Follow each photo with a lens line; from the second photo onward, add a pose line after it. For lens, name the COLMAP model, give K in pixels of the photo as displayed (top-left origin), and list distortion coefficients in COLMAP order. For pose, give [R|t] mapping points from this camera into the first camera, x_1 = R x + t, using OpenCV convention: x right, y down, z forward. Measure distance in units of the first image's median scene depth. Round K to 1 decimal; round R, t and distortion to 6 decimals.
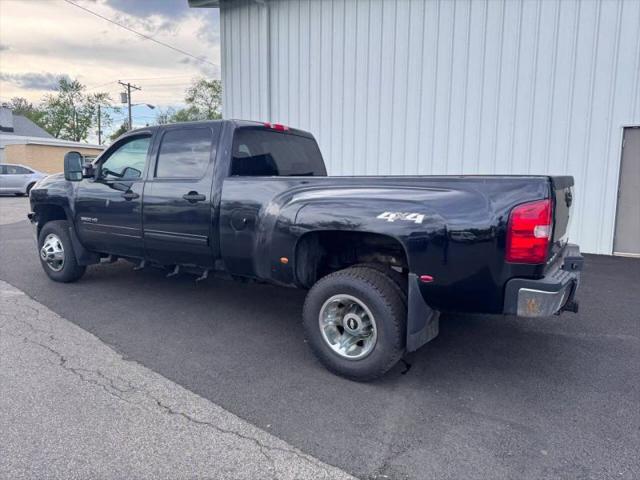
lens RADIAL K [[458.9, 0, 324.1], [0, 458.9, 237.9], [0, 0, 1]] dist [0.028136, -0.021279]
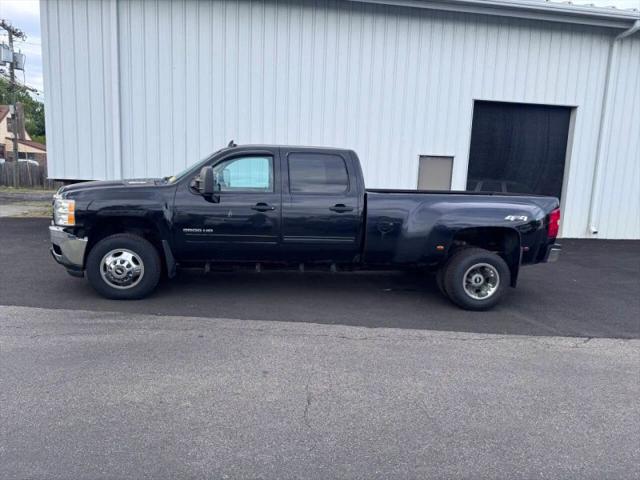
lens RADIAL K [[458.9, 0, 321.3], [0, 458.9, 243.9], [0, 0, 1]] dist [0.028136, -0.021279]
pose [[0.750465, -0.074535, 0.656693, -0.903740], [0.058594, 0.997211, 0.046222, -0.038893], [-0.658307, 0.003791, 0.752740, 0.039937]]
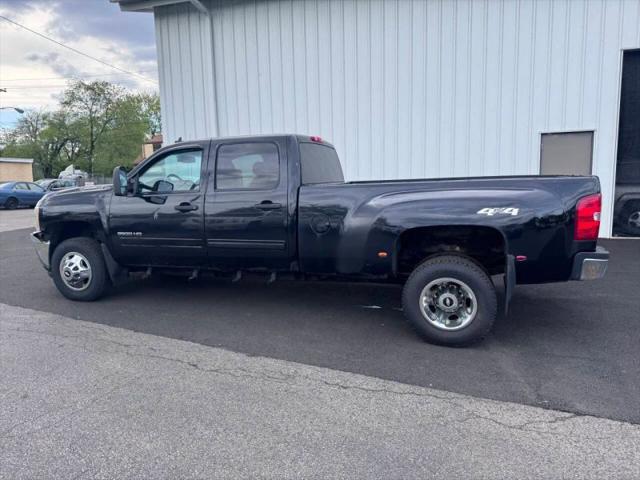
lens RADIAL K [[458.9, 0, 325.2], [0, 458.9, 239.3], [0, 0, 1]] dist [0.028136, -0.021279]
pose [[0.964967, -0.067938, 0.253424, -0.327527], [0.068936, 0.997609, 0.004949, -0.004188], [-0.253154, 0.012694, 0.967343, -0.063187]]
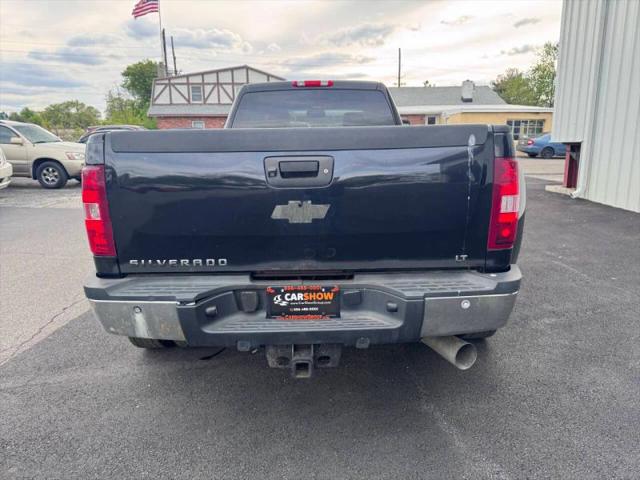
lens RADIAL K [[458.9, 0, 321.6], [0, 458.9, 237.7], [0, 0, 1]] dist [0.028136, -0.021279]
pose [[0.535705, 0.156287, -0.829816, 0.631350], [-0.094858, 0.987640, 0.124774, -0.046373], [0.839060, 0.011872, 0.543909, 0.469222]]
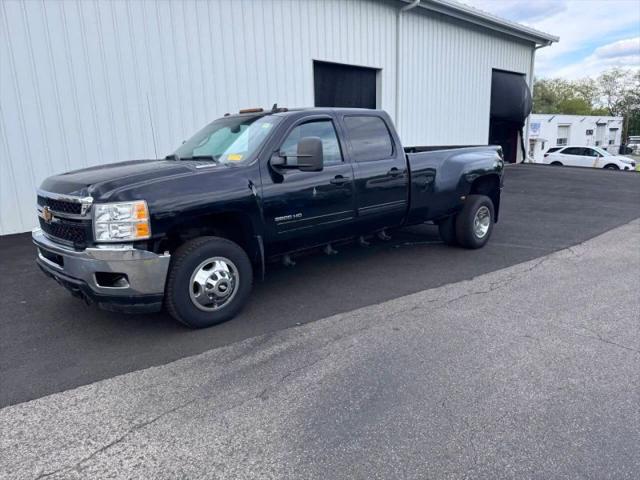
lens RADIAL K [[458.9, 0, 321.2], [0, 458.9, 242.2], [0, 0, 1]] dist [0.028136, -0.021279]
pose [[0.228151, -0.226990, 0.946796, -1.203656], [0.170238, 0.966764, 0.190754, -0.135460], [-0.958627, 0.117660, 0.259211, 0.672908]]
